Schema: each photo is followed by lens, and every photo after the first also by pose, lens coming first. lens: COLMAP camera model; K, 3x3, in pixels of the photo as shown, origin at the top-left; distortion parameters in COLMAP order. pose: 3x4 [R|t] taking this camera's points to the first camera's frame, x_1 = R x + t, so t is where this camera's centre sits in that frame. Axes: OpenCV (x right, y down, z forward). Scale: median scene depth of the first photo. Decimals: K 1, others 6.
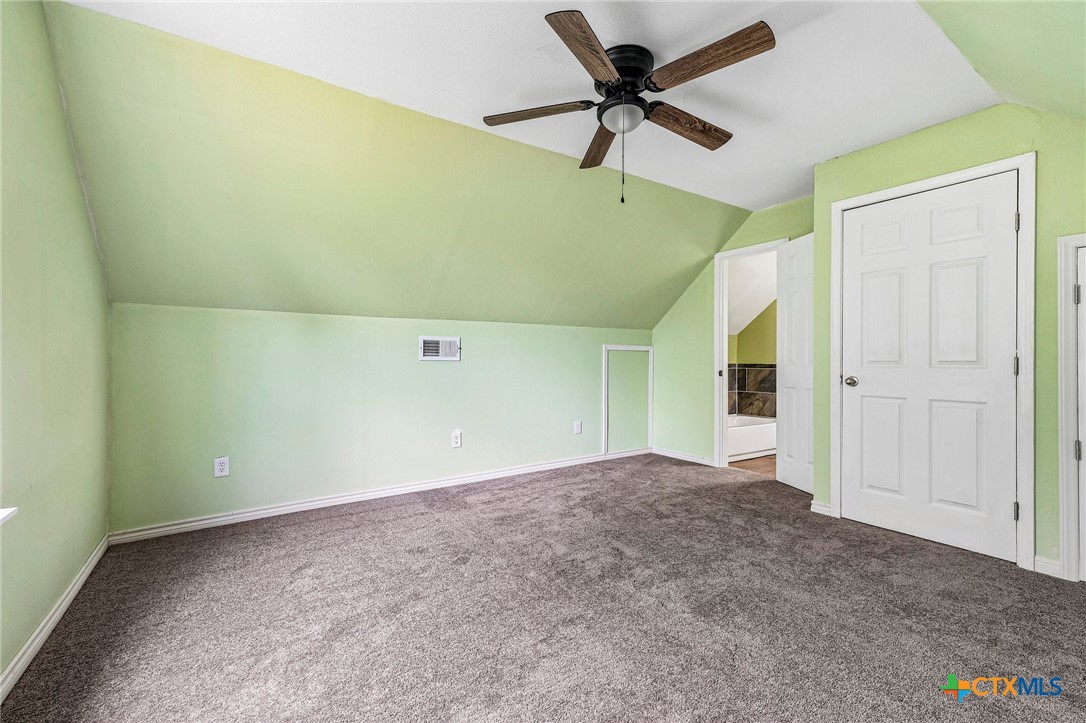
lens RADIAL K [[465.9, 0, 548.7], [0, 465.9, 360.5], [0, 0, 1]] dist [-0.019703, -0.000047]
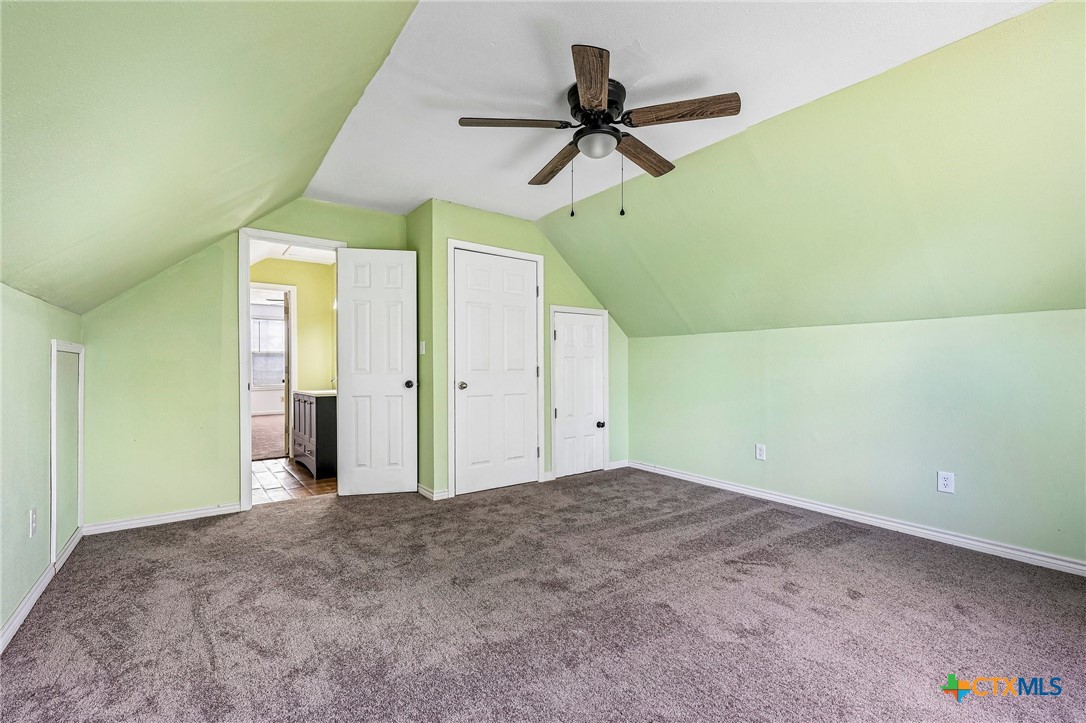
lens RADIAL K [[465.9, 0, 547.5], [0, 465.9, 362.3], [0, 0, 1]] dist [-0.019703, -0.000047]
pose [[-0.038559, 0.001800, 0.999255, -0.635227], [0.002174, 0.999996, -0.001718, -0.016277], [-0.999254, 0.002106, -0.038563, 0.805456]]
